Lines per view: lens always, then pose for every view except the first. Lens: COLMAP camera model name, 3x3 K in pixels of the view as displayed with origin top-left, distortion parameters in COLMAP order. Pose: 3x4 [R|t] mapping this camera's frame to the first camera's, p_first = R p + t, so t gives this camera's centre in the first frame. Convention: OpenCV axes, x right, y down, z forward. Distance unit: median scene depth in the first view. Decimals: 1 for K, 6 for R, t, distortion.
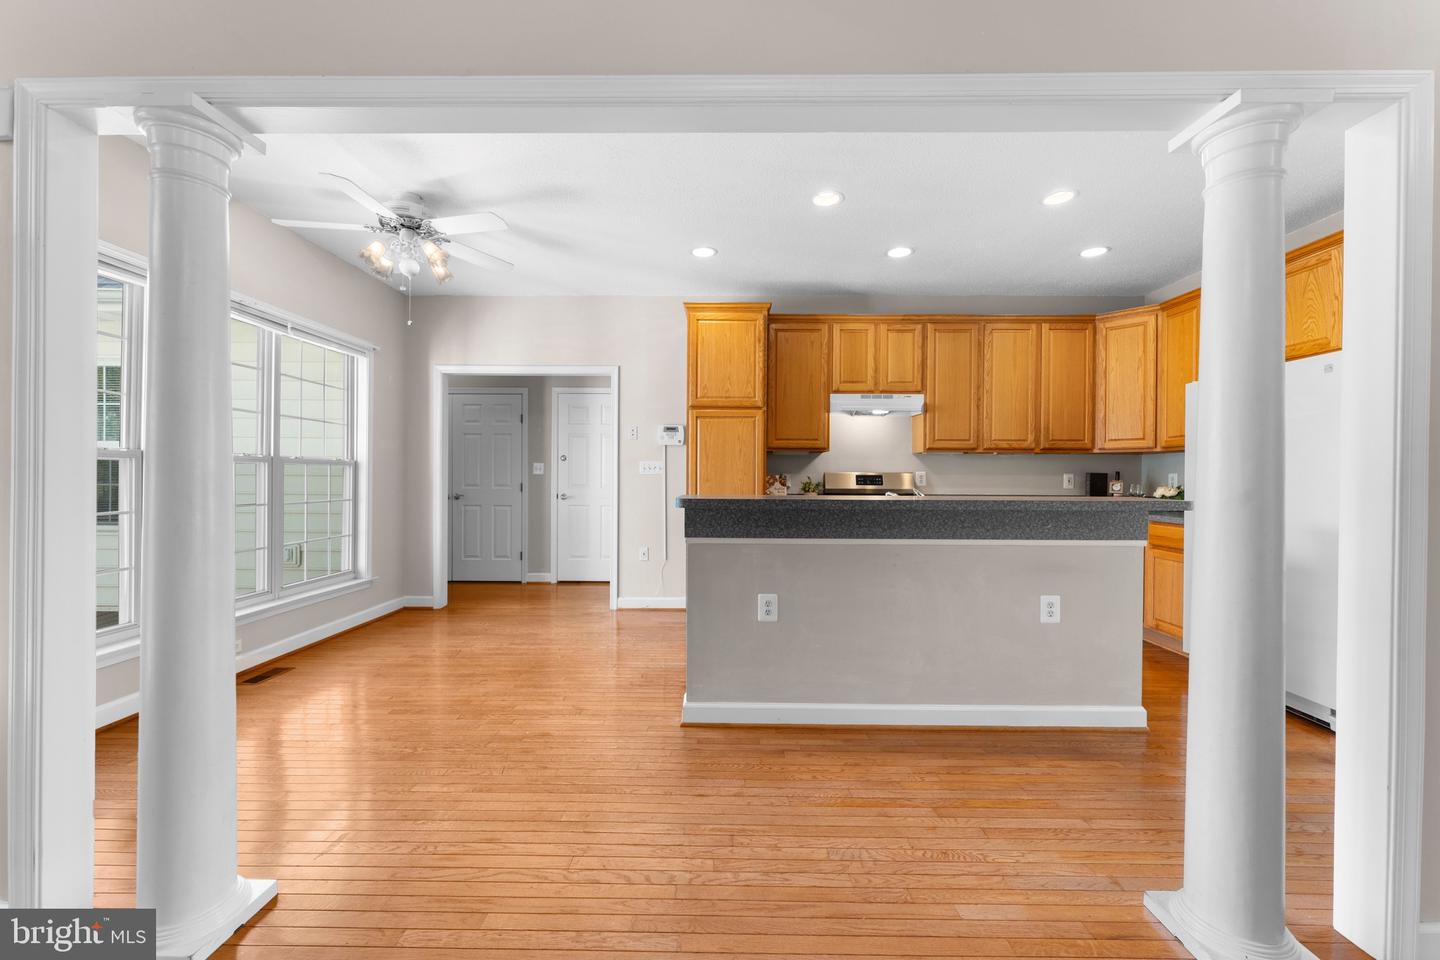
lens RADIAL K [[572.6, 0, 718.3], [0, 572.6, 480.2], [0, 0, 1]] dist [0.001512, 0.000104]
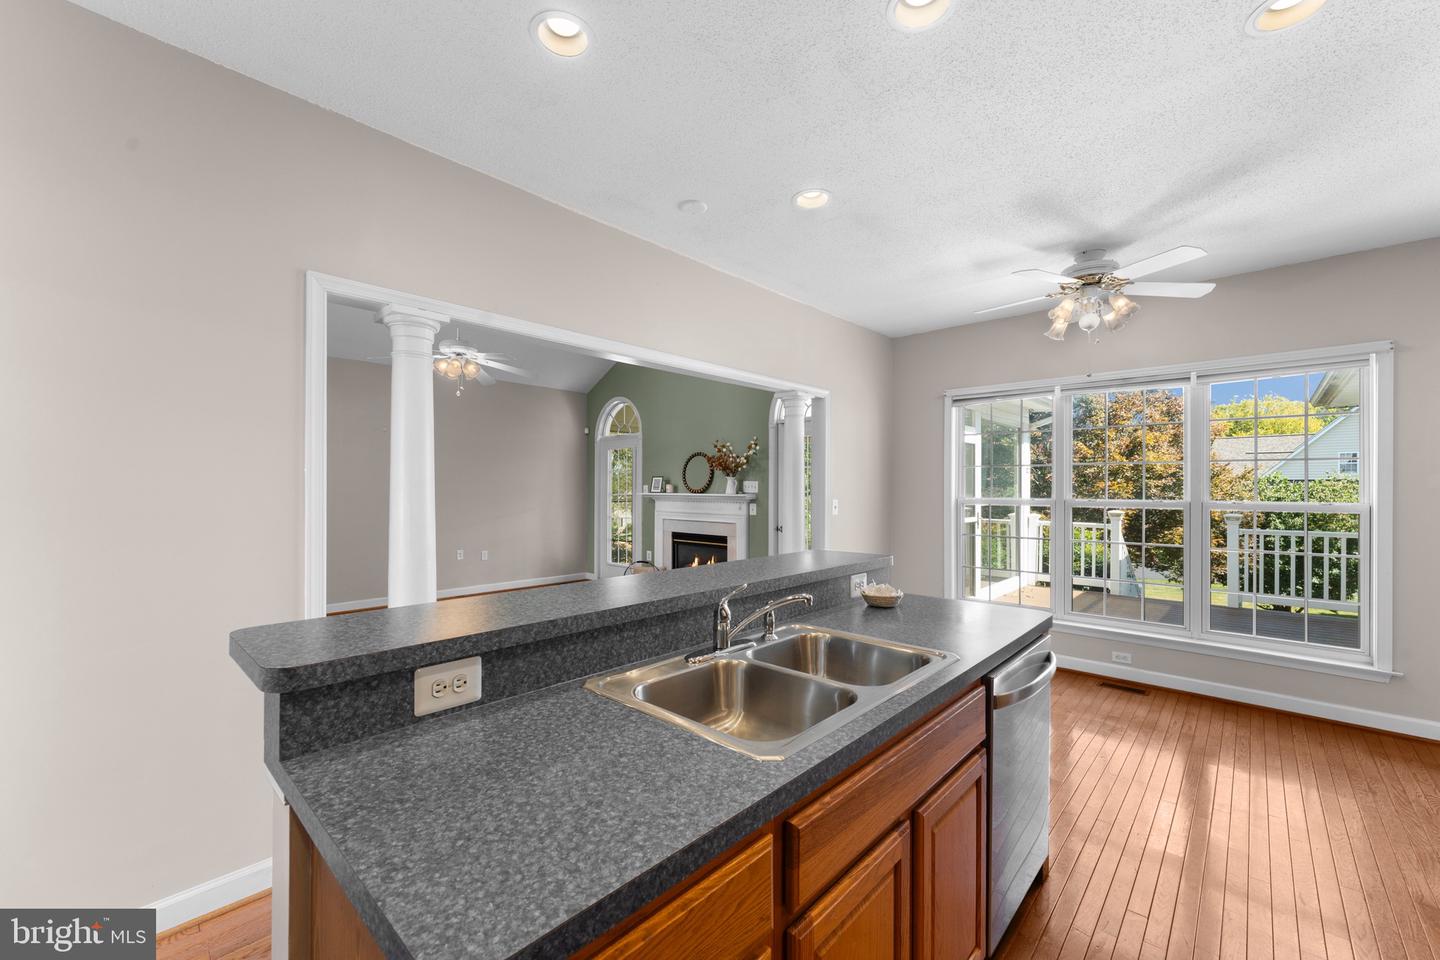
lens RADIAL K [[576.0, 0, 718.3], [0, 576.0, 488.8], [0, 0, 1]] dist [0.000337, 0.000033]
pose [[-0.673276, -0.006262, -0.739365, 0.473880], [-0.010307, 0.999946, 0.000917, -0.046022], [0.739320, 0.008238, -0.673304, 0.850975]]
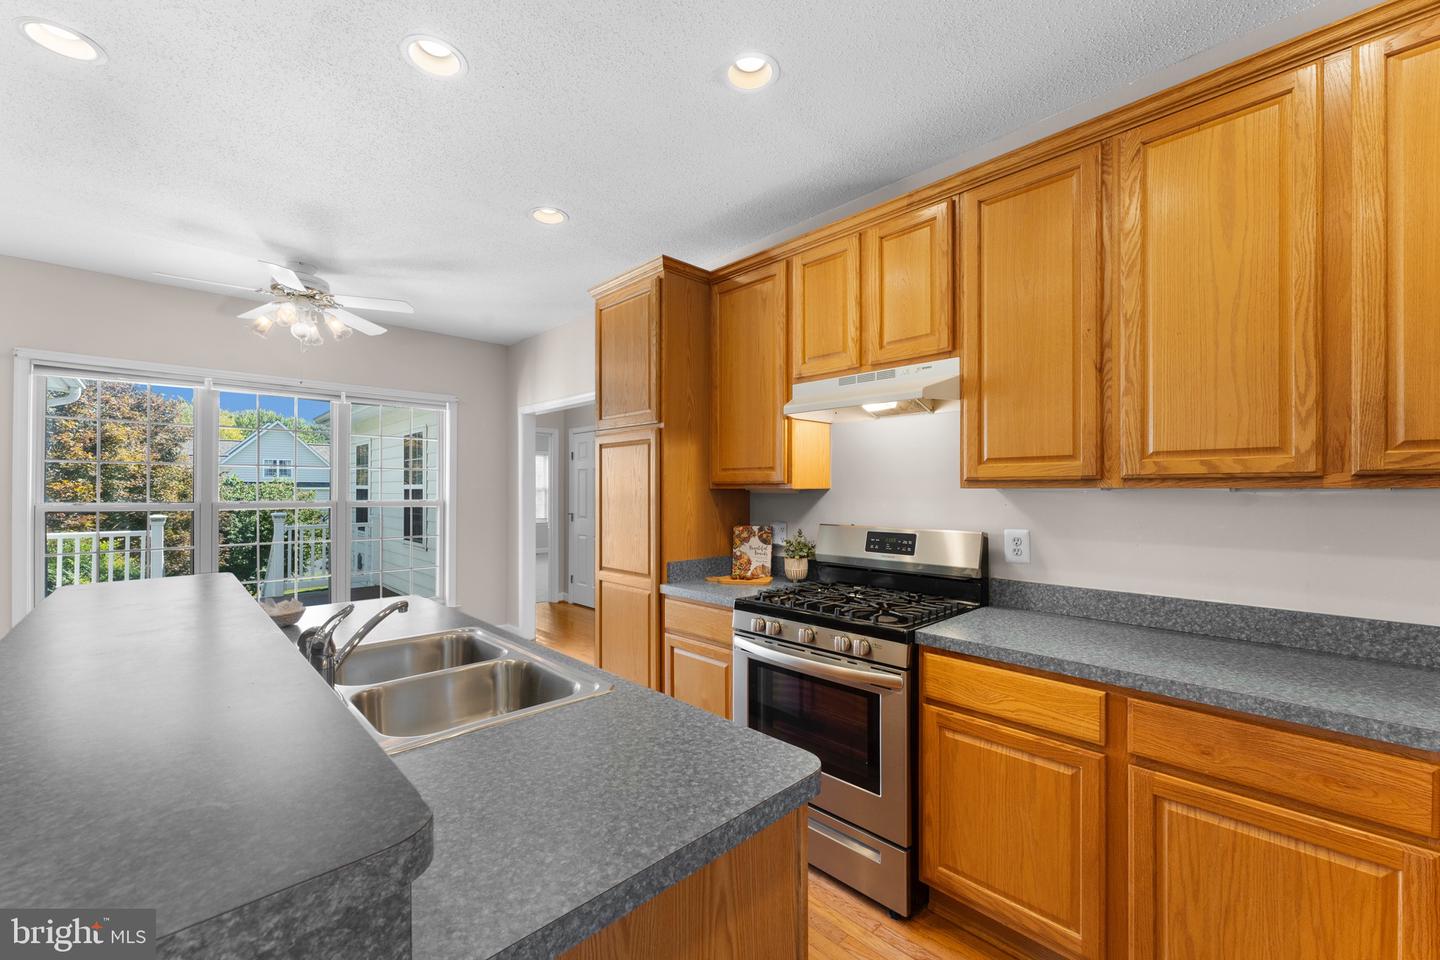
lens RADIAL K [[576.0, 0, 718.3], [0, 576.0, 488.8], [0, 0, 1]] dist [0.000337, 0.000033]
pose [[0.702700, -0.007689, -0.711445, 0.547093], [0.000095, 0.999943, -0.010714, -0.044455], [0.711487, 0.007462, 0.702660, 0.563794]]
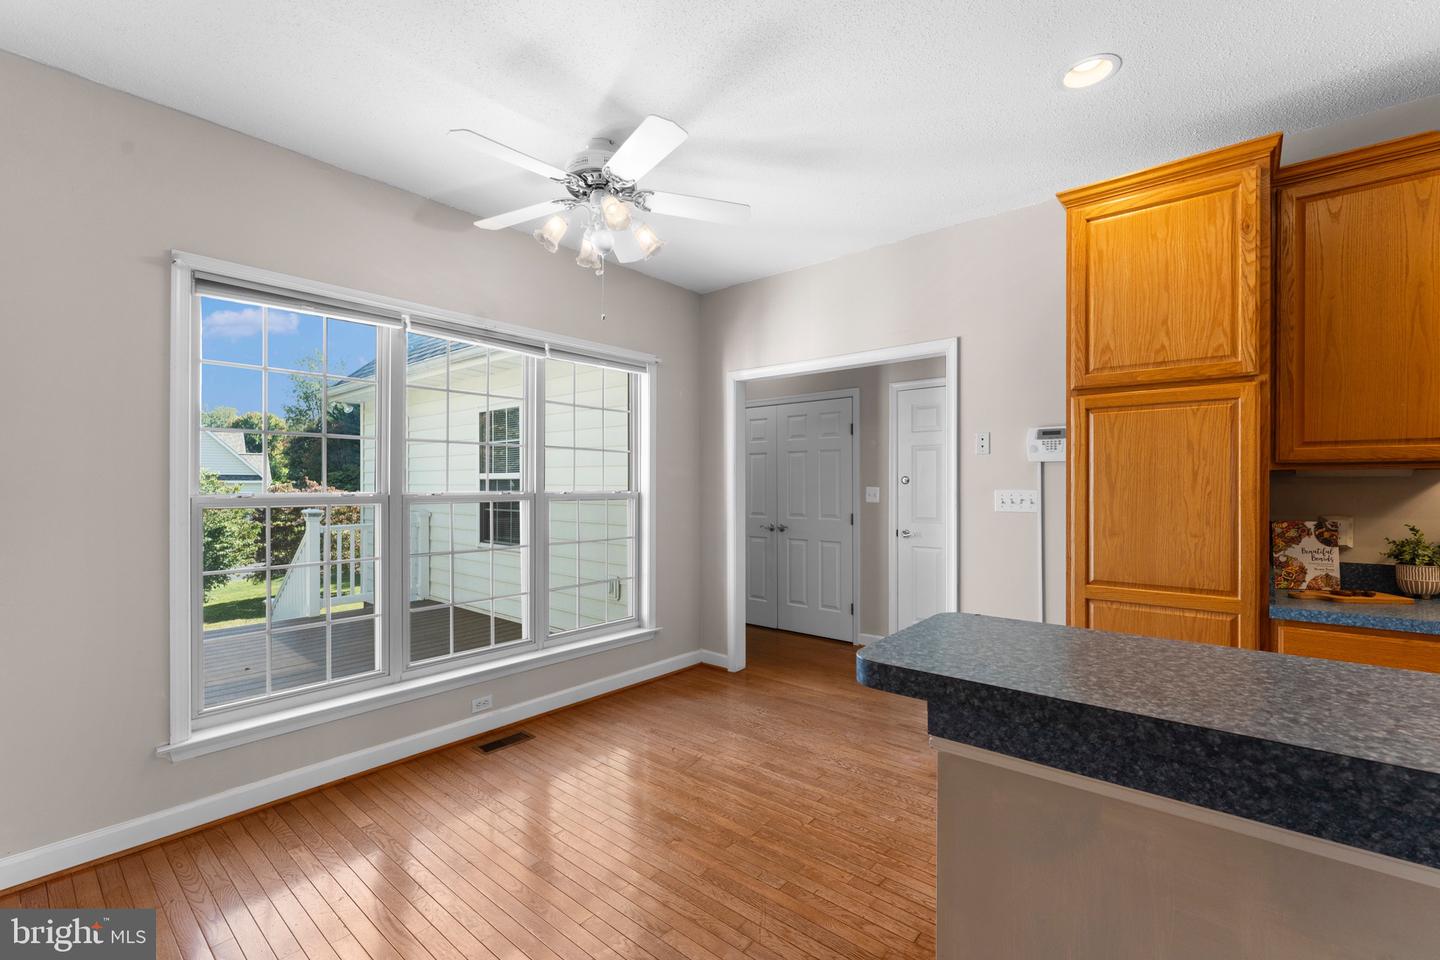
lens RADIAL K [[618.0, 0, 714.7], [0, 618.0, 486.9], [0, 0, 1]] dist [-0.002308, -0.000400]
pose [[0.768328, -0.004259, -0.640043, 0.056224], [0.002338, 0.999990, -0.003848, -0.037134], [0.640053, 0.001461, 0.768330, 0.339633]]
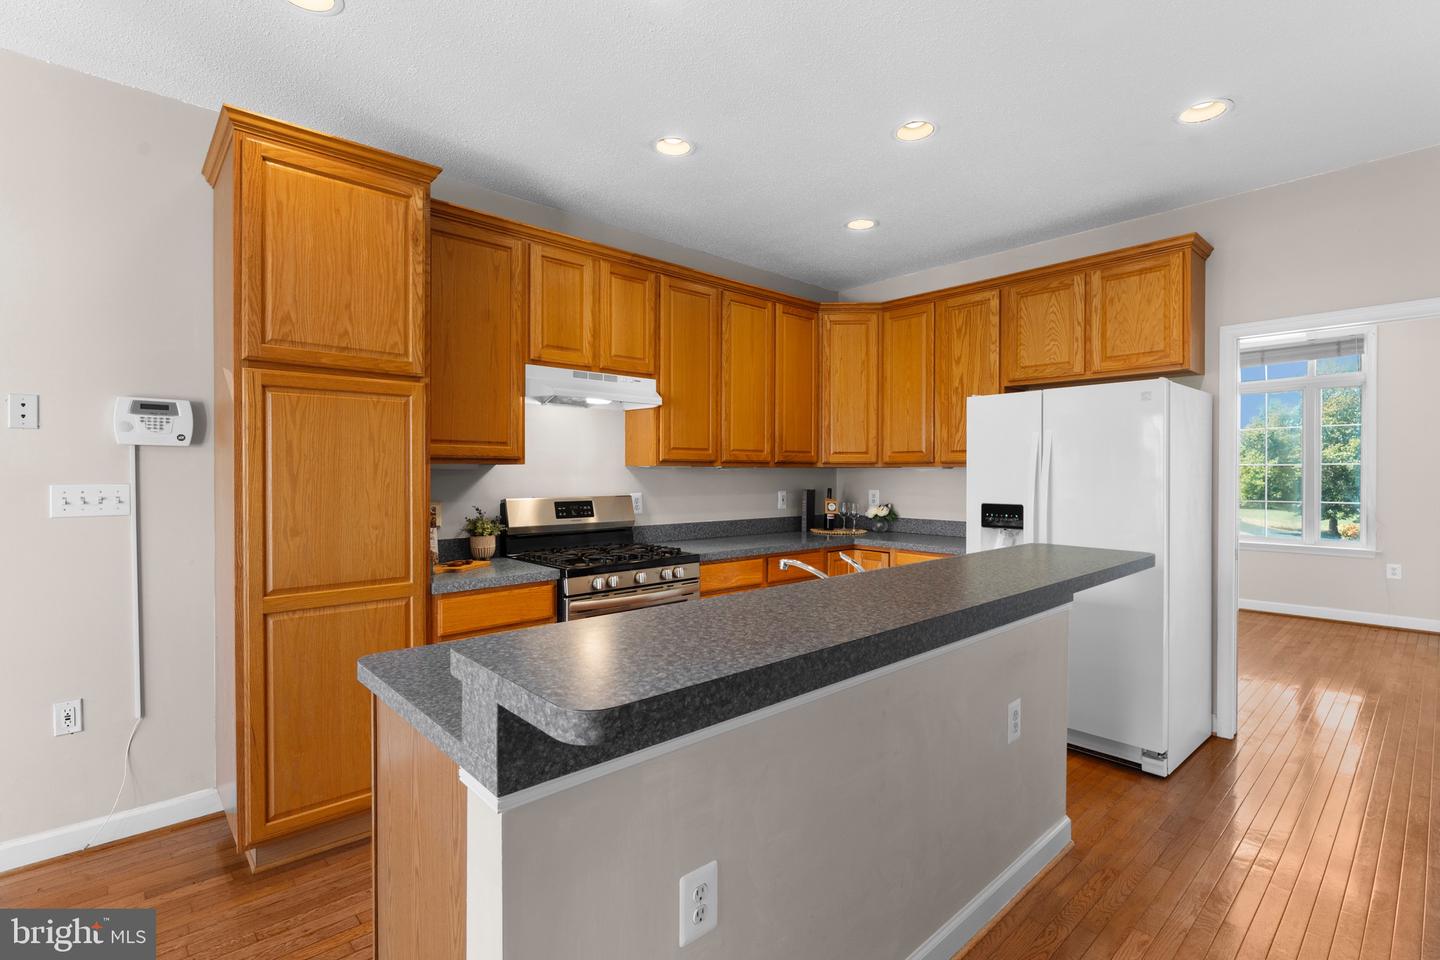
lens RADIAL K [[668.6, 0, 720.0], [0, 668.6, 480.0], [0, 0, 1]] dist [-0.003039, -0.000119]
pose [[0.730222, -0.012463, 0.683096, -0.122543], [0.006578, 0.999916, 0.011212, -0.041226], [-0.683178, -0.003694, 0.730242, 0.381106]]
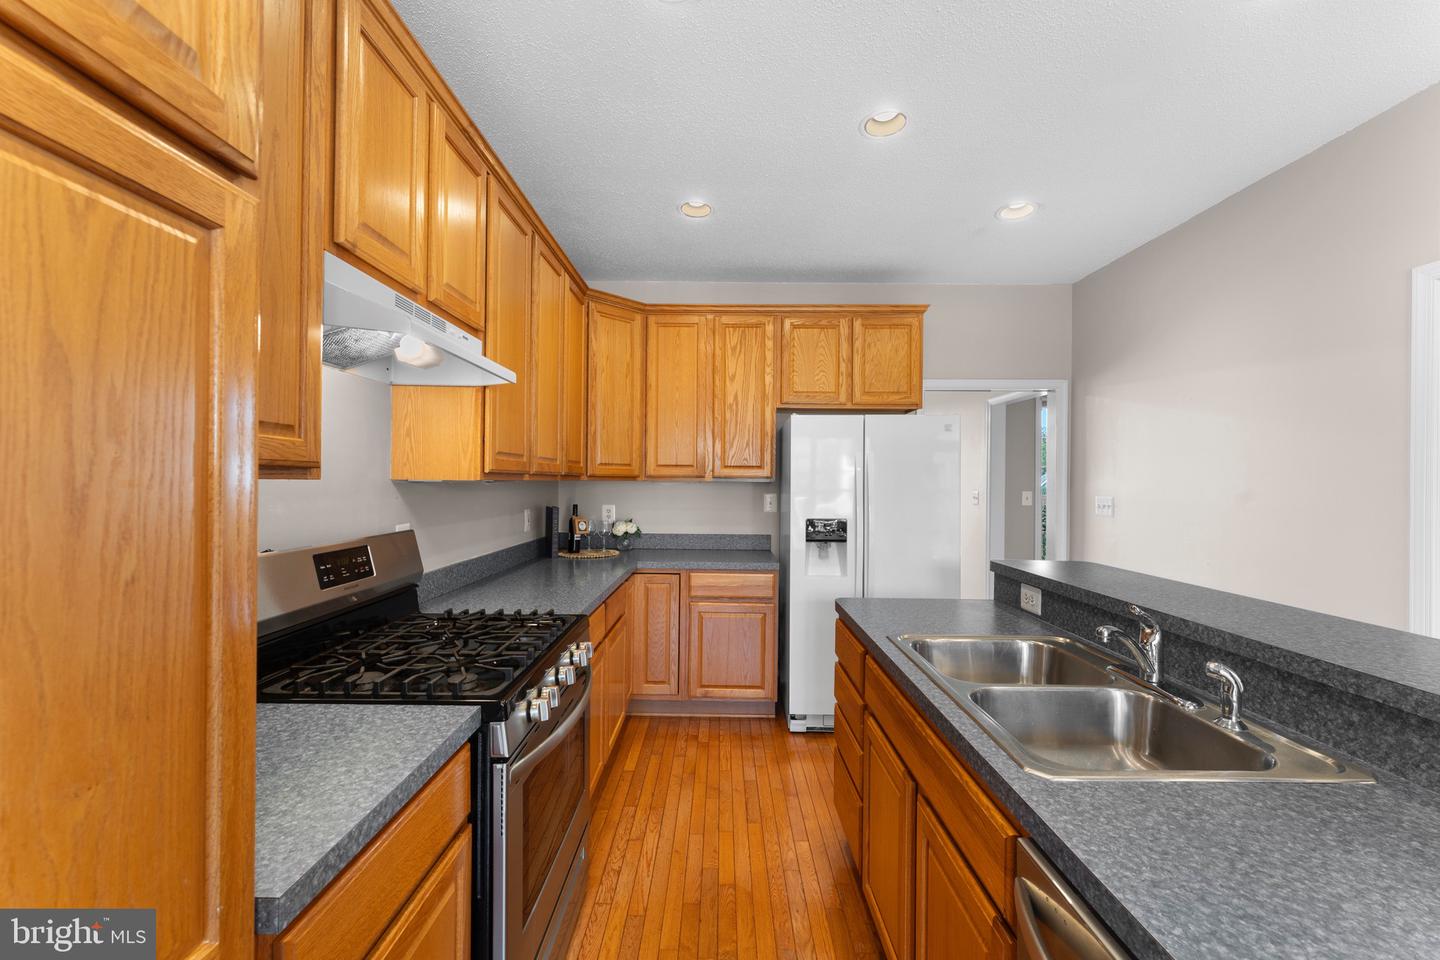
lens RADIAL K [[572.6, 0, 718.3], [0, 572.6, 480.2], [0, 0, 1]] dist [0.001512, 0.000104]
pose [[-0.004621, -0.004489, 0.999979, -0.057404], [-0.004835, 0.999978, 0.004466, -0.052471], [-0.999978, -0.004815, -0.004642, 0.837476]]
